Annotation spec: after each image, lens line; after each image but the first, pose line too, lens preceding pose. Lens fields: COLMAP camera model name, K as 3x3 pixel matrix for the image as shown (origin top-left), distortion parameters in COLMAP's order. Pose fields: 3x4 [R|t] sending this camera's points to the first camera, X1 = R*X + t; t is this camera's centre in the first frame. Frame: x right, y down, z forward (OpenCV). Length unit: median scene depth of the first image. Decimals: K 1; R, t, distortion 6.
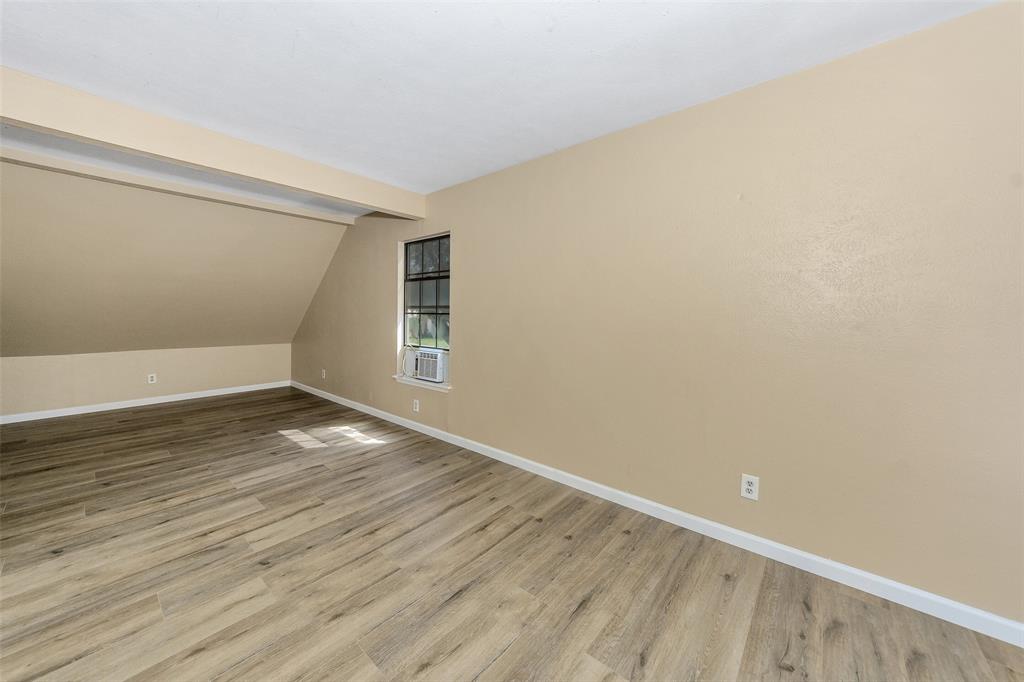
lens RADIAL K [[373.5, 0, 524.3], [0, 373.5, 346.3], [0, 0, 1]] dist [-0.010113, 0.002531]
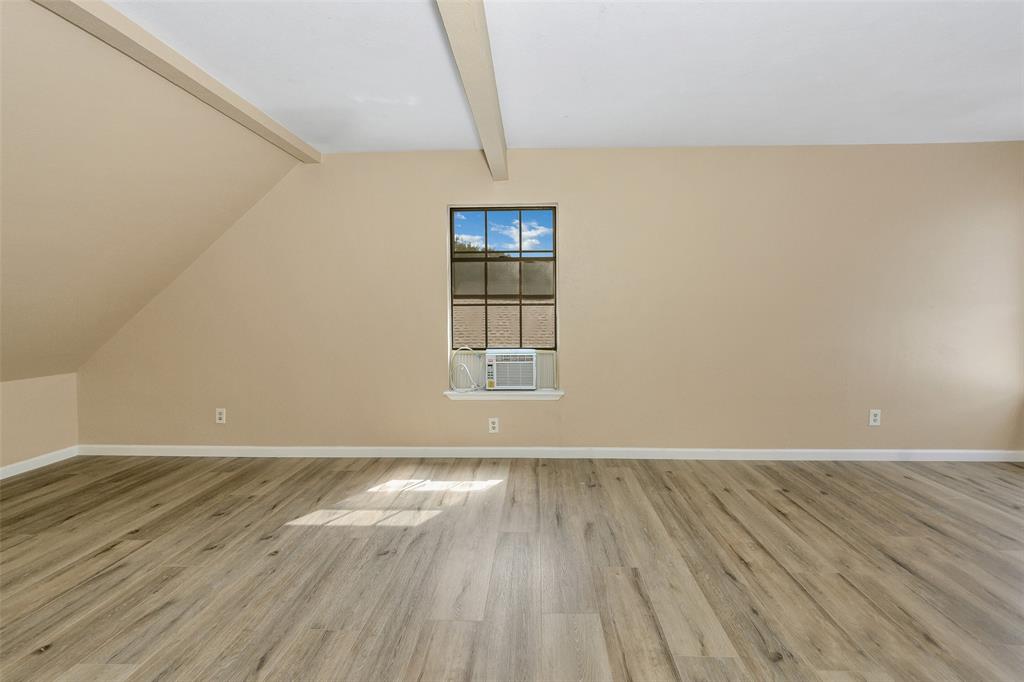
lens RADIAL K [[373.5, 0, 534.8], [0, 373.5, 348.0], [0, 0, 1]] dist [-0.010113, 0.002531]
pose [[0.786544, -0.077805, 0.612613, -1.007488], [0.070467, 0.996859, 0.036132, -0.031407], [-0.613500, 0.014750, 0.789557, 0.509982]]
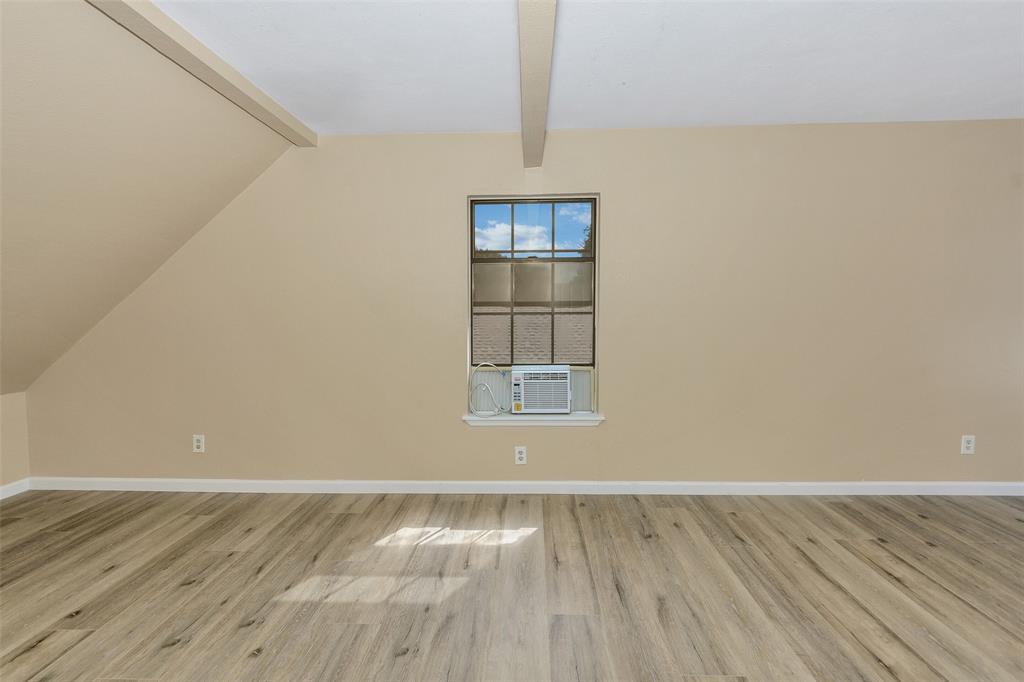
lens RADIAL K [[373.5, 0, 531.8], [0, 373.5, 343.6], [0, 0, 1]] dist [-0.010113, 0.002531]
pose [[0.782926, -0.074937, 0.617586, -0.980665], [0.071671, 0.996974, 0.030112, -0.079581], [-0.617973, 0.020688, 0.785927, 0.704610]]
